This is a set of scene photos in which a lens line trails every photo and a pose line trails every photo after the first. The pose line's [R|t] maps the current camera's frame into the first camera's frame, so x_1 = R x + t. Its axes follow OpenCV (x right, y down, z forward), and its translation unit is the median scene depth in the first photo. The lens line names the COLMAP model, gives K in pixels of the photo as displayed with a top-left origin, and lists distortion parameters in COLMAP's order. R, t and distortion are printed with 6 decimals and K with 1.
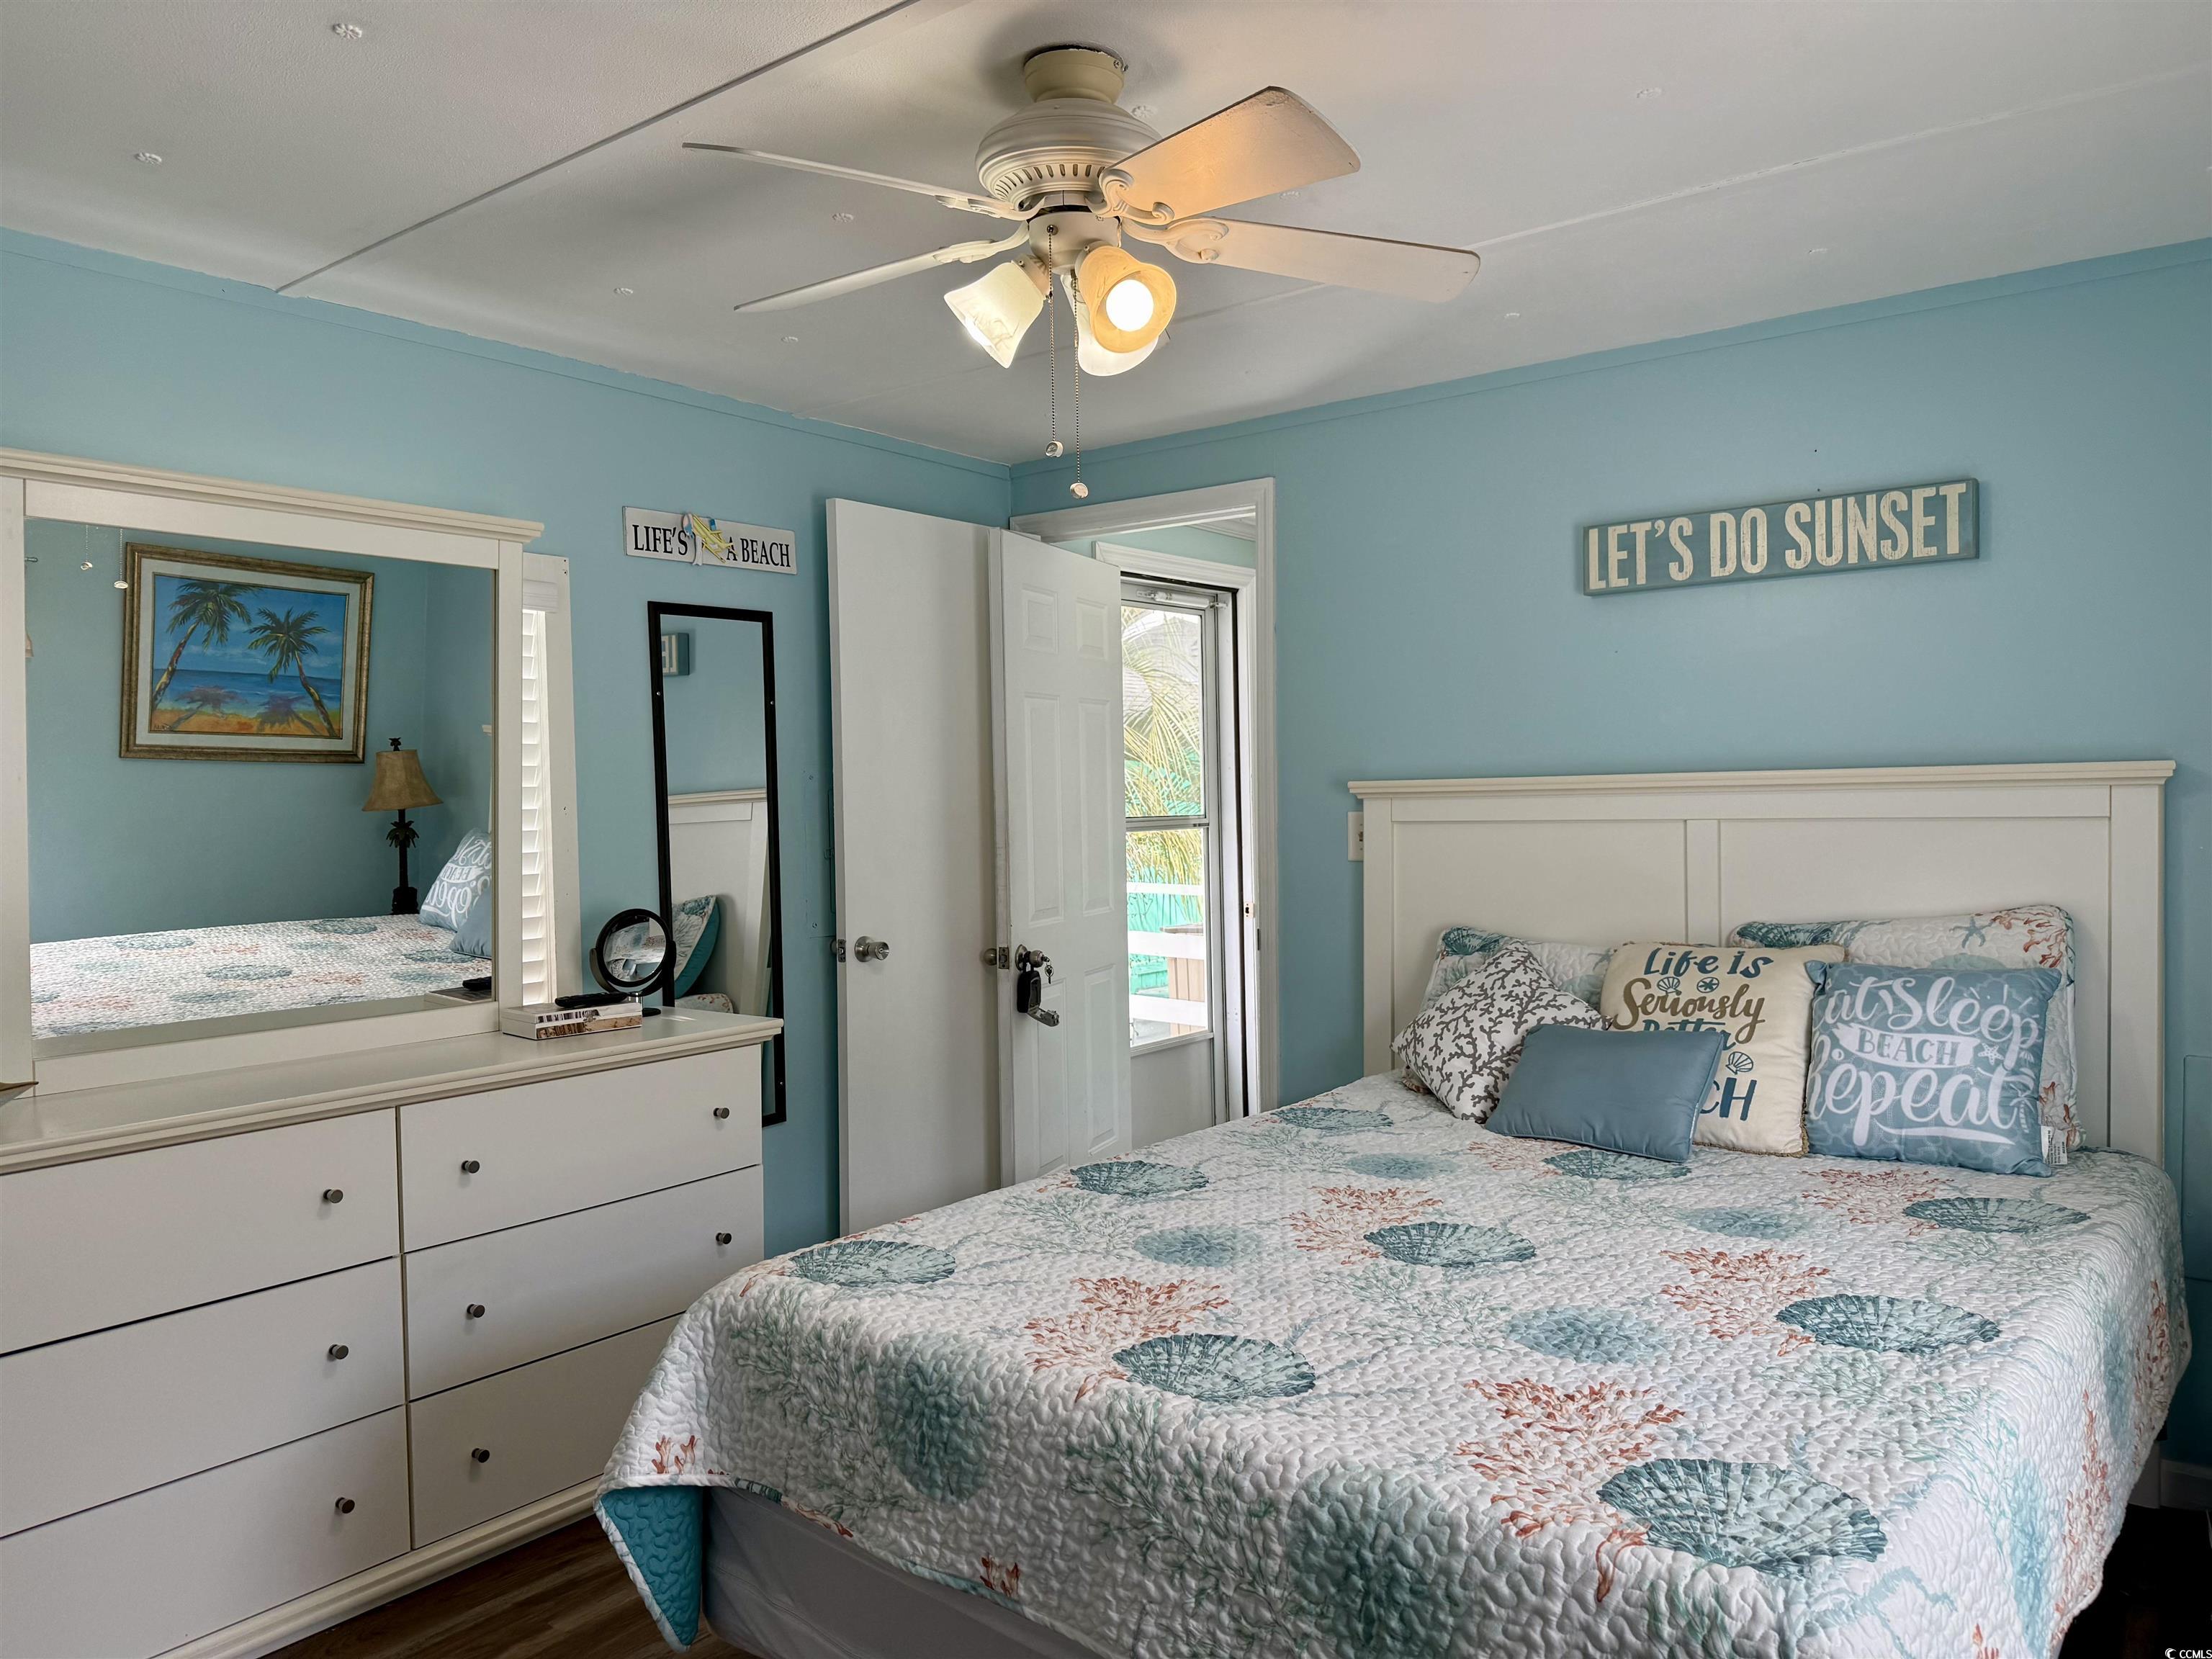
lens RADIAL K [[1536.4, 0, 1129.1], [0, 1536.4, 830.8], [0, 0, 1]] dist [0.093909, -0.129248]
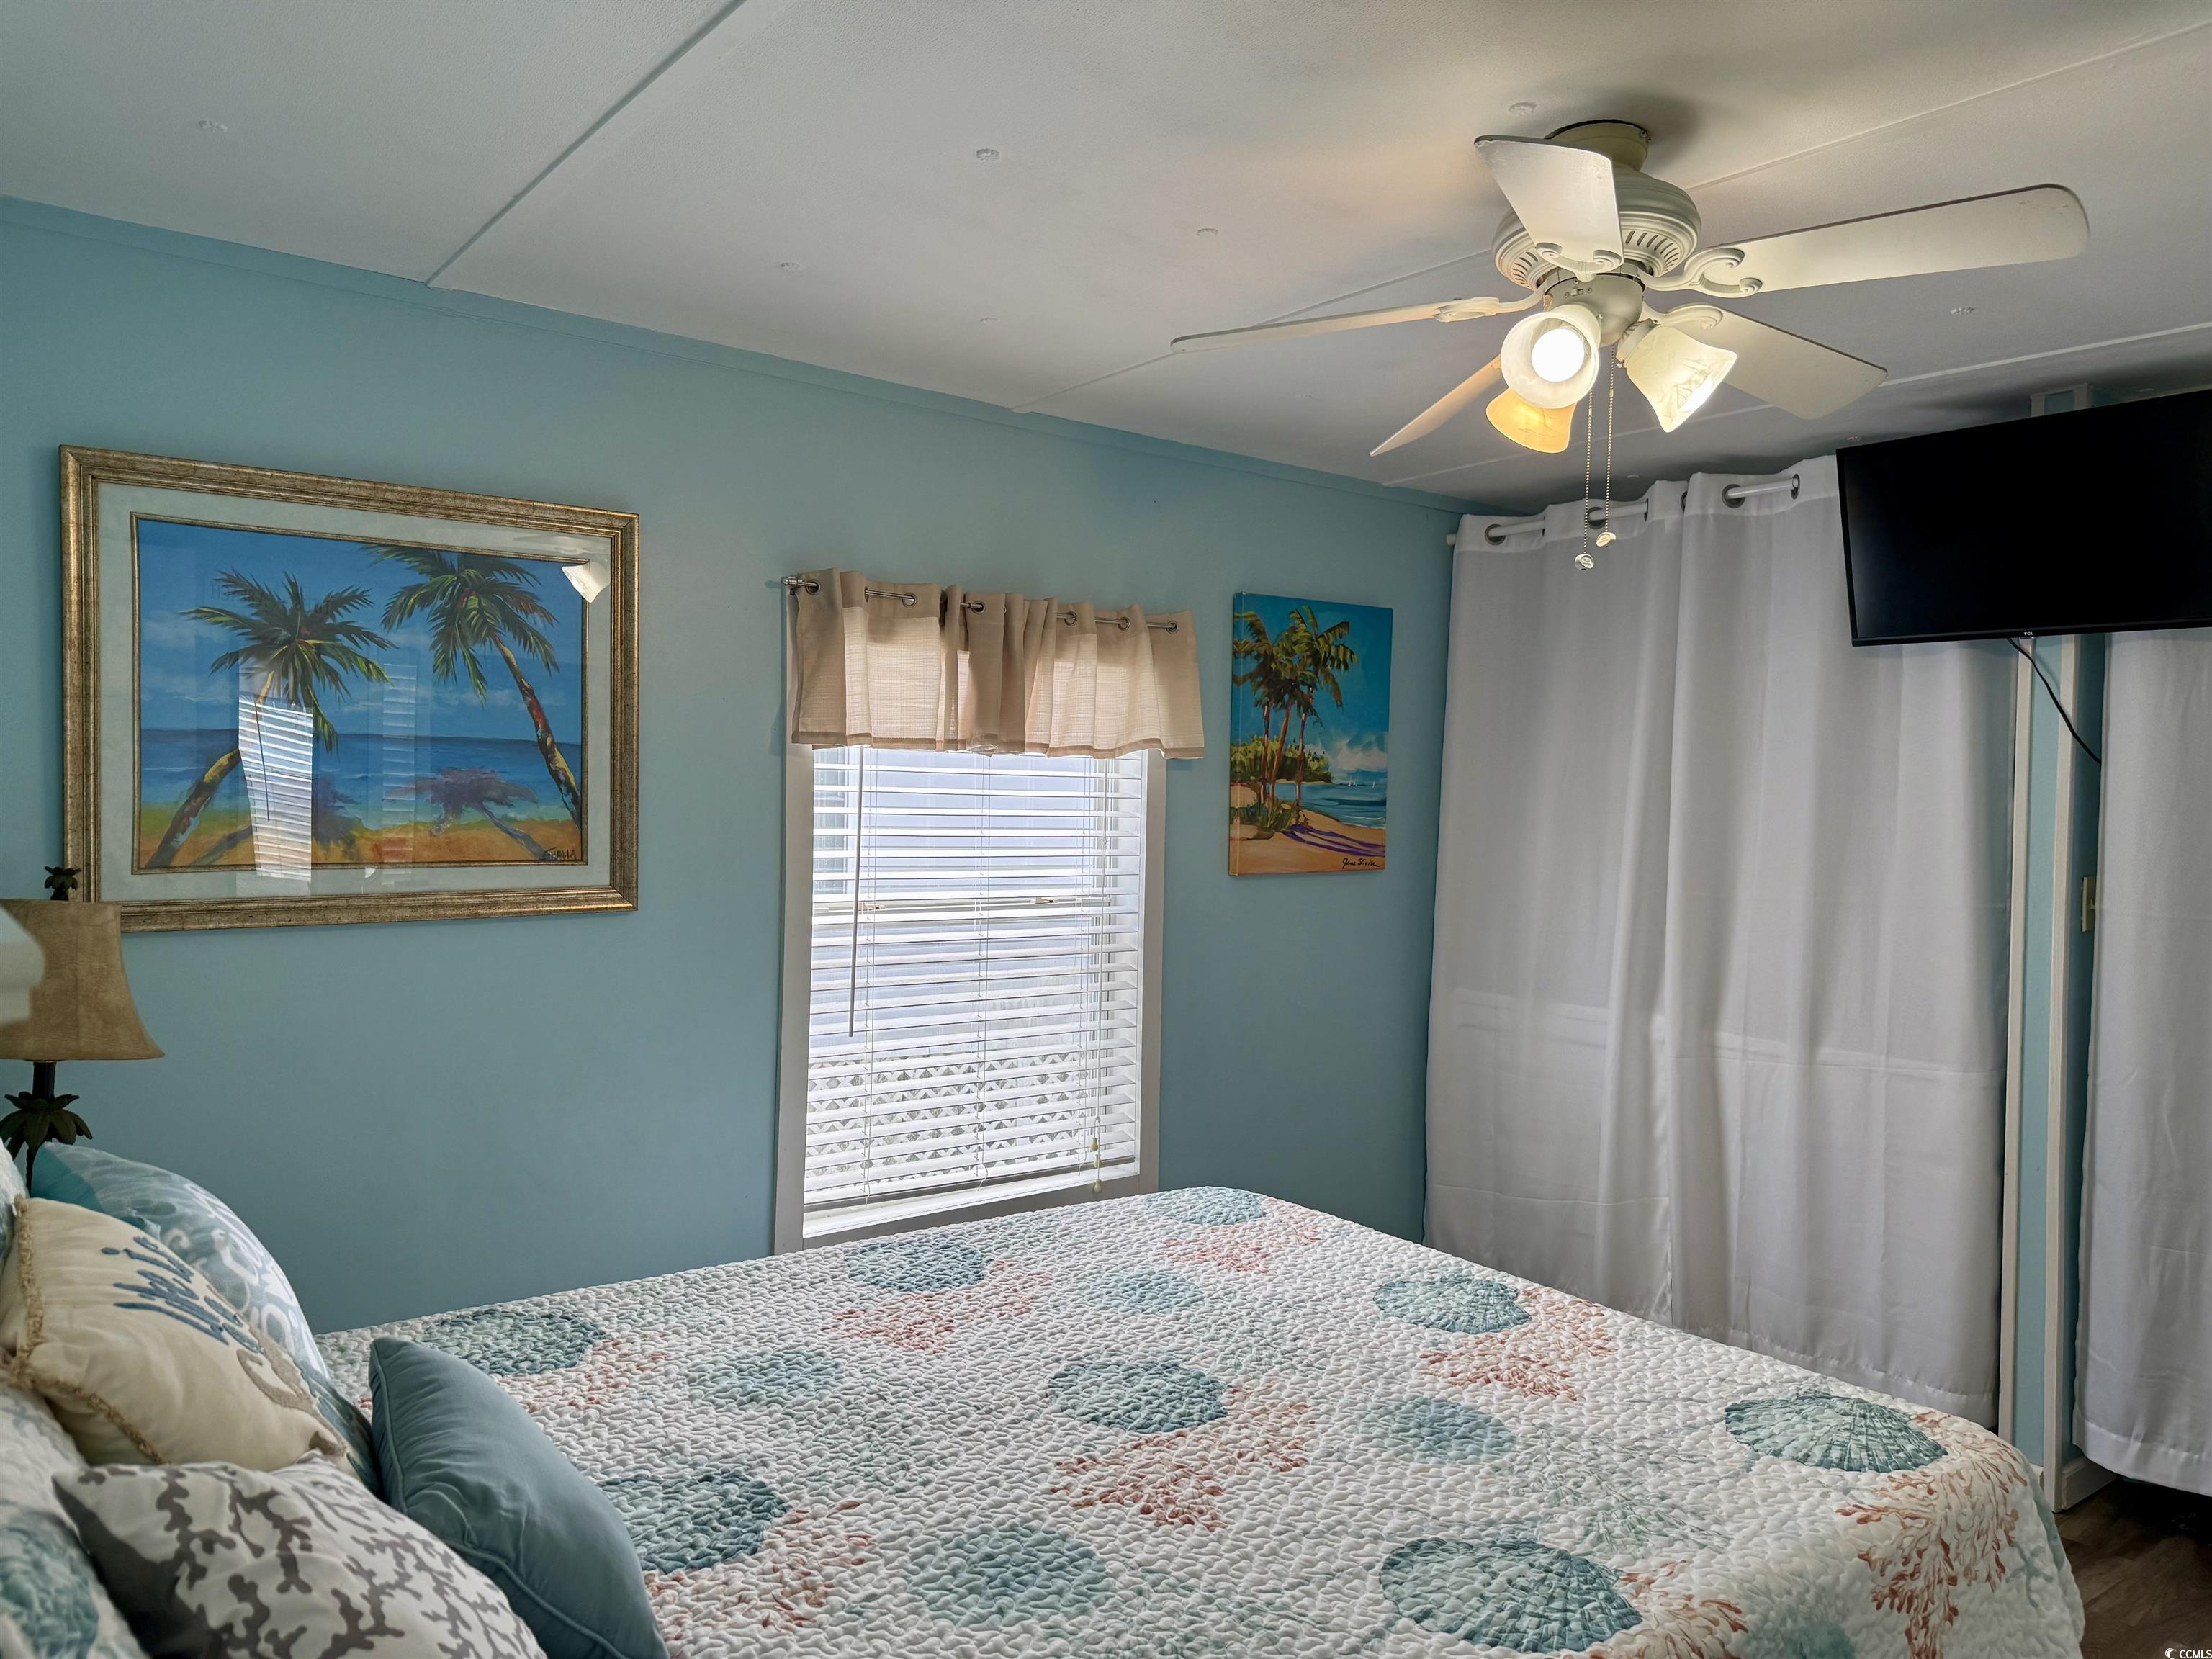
lens RADIAL K [[1541.8, 0, 1106.5], [0, 1541.8, 837.7], [0, 0, 1]] dist [0.183440, -0.373190]
pose [[-0.968255, -0.015393, 0.249489, 0.008976], [-0.003314, 0.998805, 0.048764, -0.064394], [-0.249941, 0.046390, -0.967149, 1.374013]]
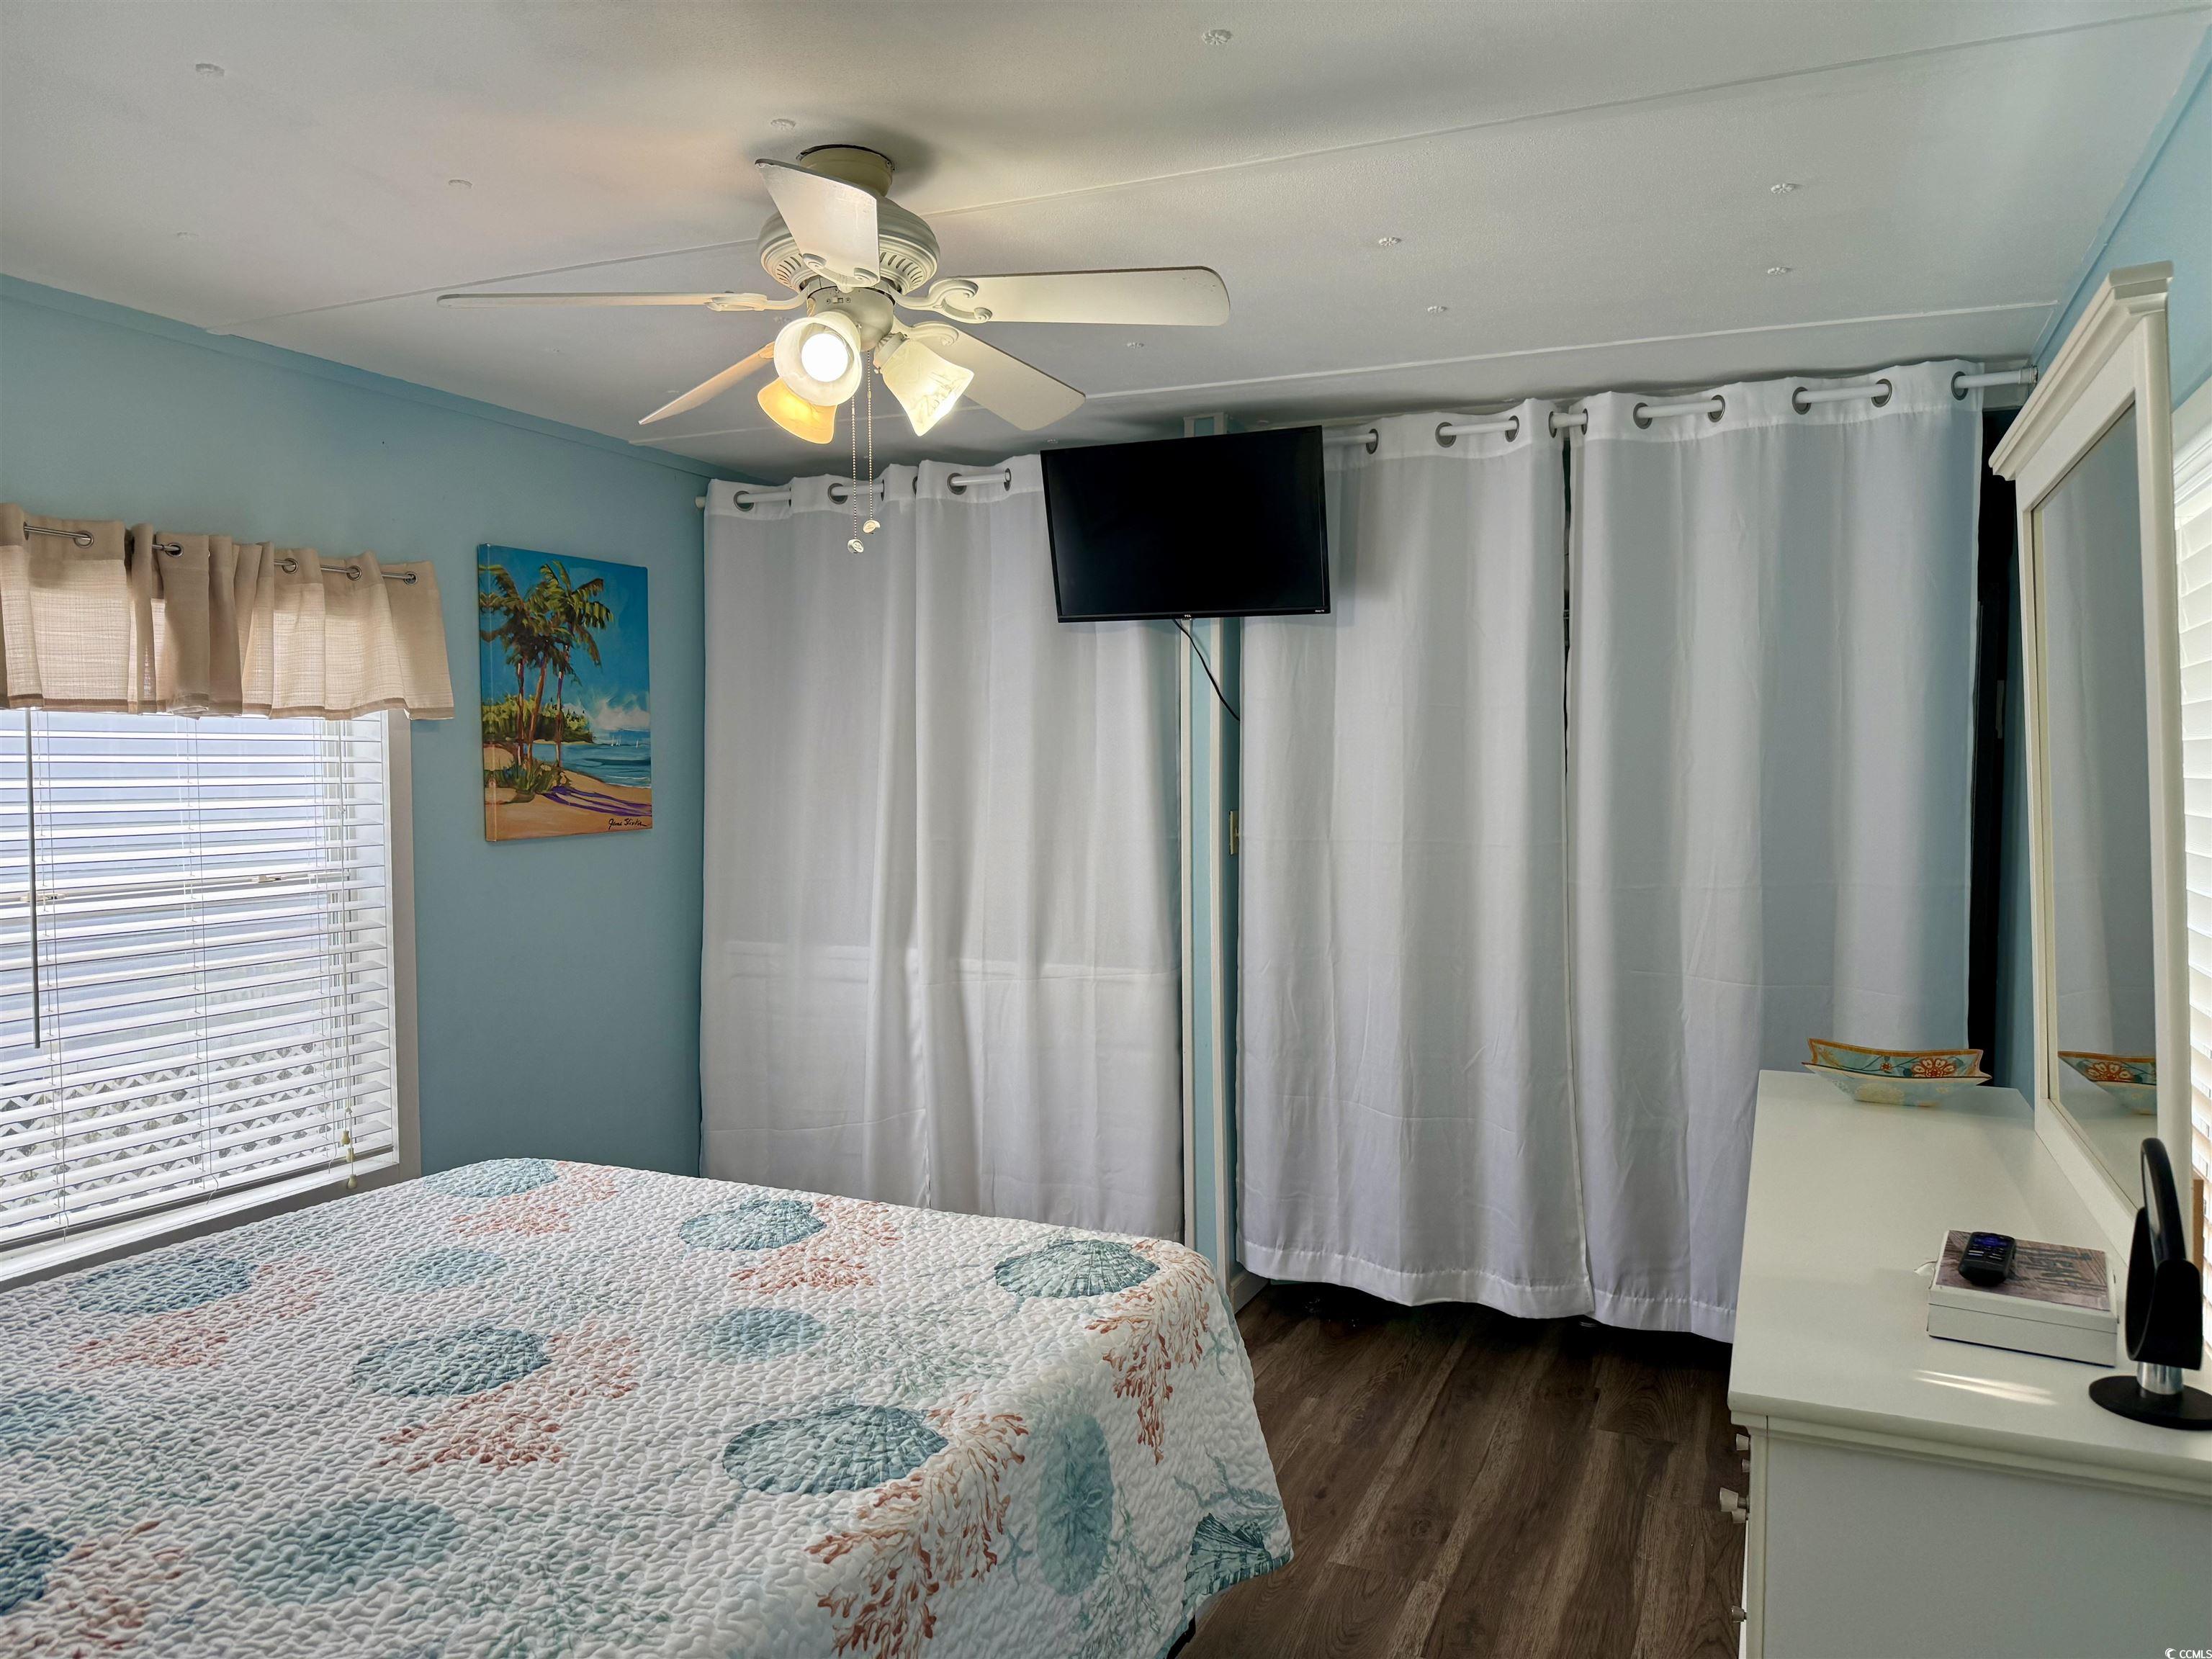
lens RADIAL K [[1552.7, 0, 1141.8], [0, 1552.7, 839.9], [0, 0, 1]] dist [0.001939, -0.002459]
pose [[-0.967926, 0.024348, -0.250054, 0.034862], [0.004766, 0.996893, 0.078618, -0.066330], [0.251192, 0.074905, -0.965035, 1.426633]]
